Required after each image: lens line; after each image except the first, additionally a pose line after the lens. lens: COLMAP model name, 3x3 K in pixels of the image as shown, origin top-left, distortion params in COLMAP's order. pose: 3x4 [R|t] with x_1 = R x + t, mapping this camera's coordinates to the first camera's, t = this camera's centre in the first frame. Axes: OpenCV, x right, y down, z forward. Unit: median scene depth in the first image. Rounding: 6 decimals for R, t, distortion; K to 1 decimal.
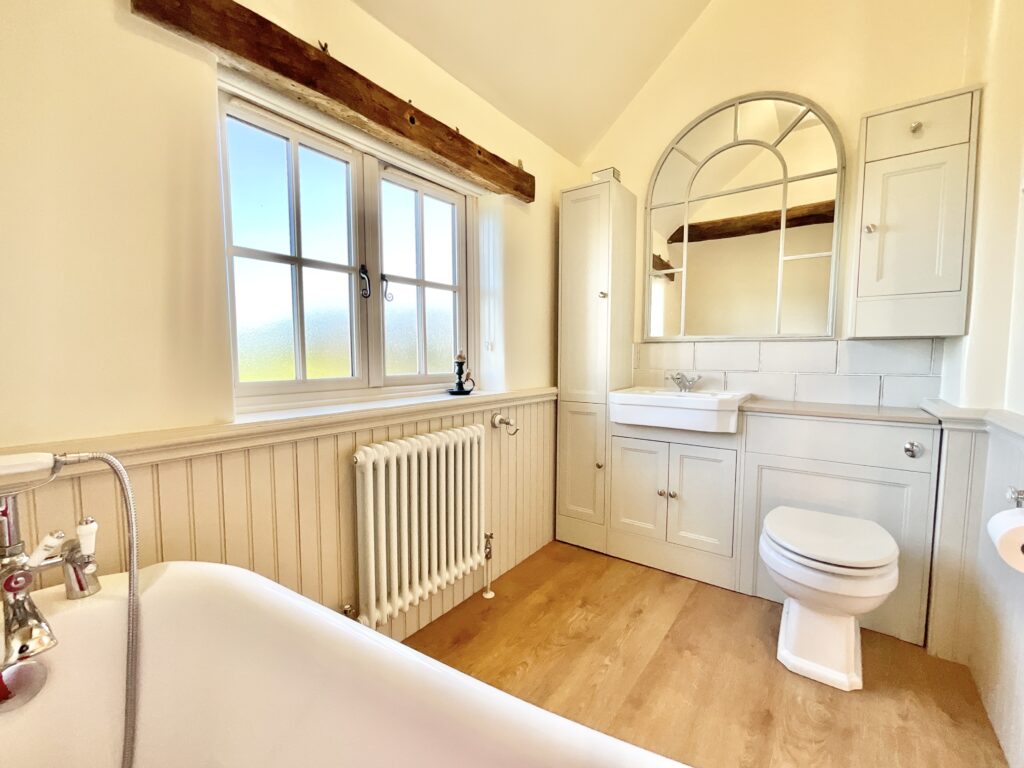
lens RADIAL K [[432.8, 0, 497.9], [0, 432.8, 385.0], [0, 0, 1]] dist [0.000612, 0.000062]
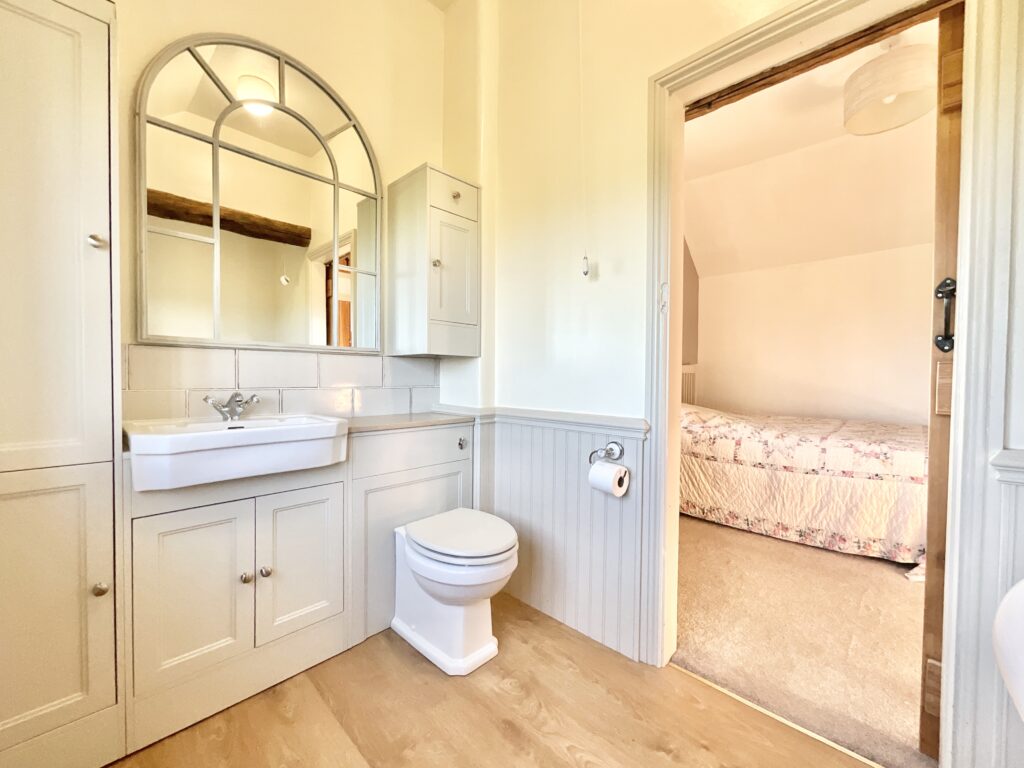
lens RADIAL K [[421.6, 0, 515.2], [0, 421.6, 387.1], [0, 0, 1]] dist [-0.002101, 0.000008]
pose [[0.097106, -0.022015, 0.995031, -0.236445], [0.066041, 0.997695, 0.015629, -0.022899], [-0.993081, 0.064195, 0.098336, 0.605440]]
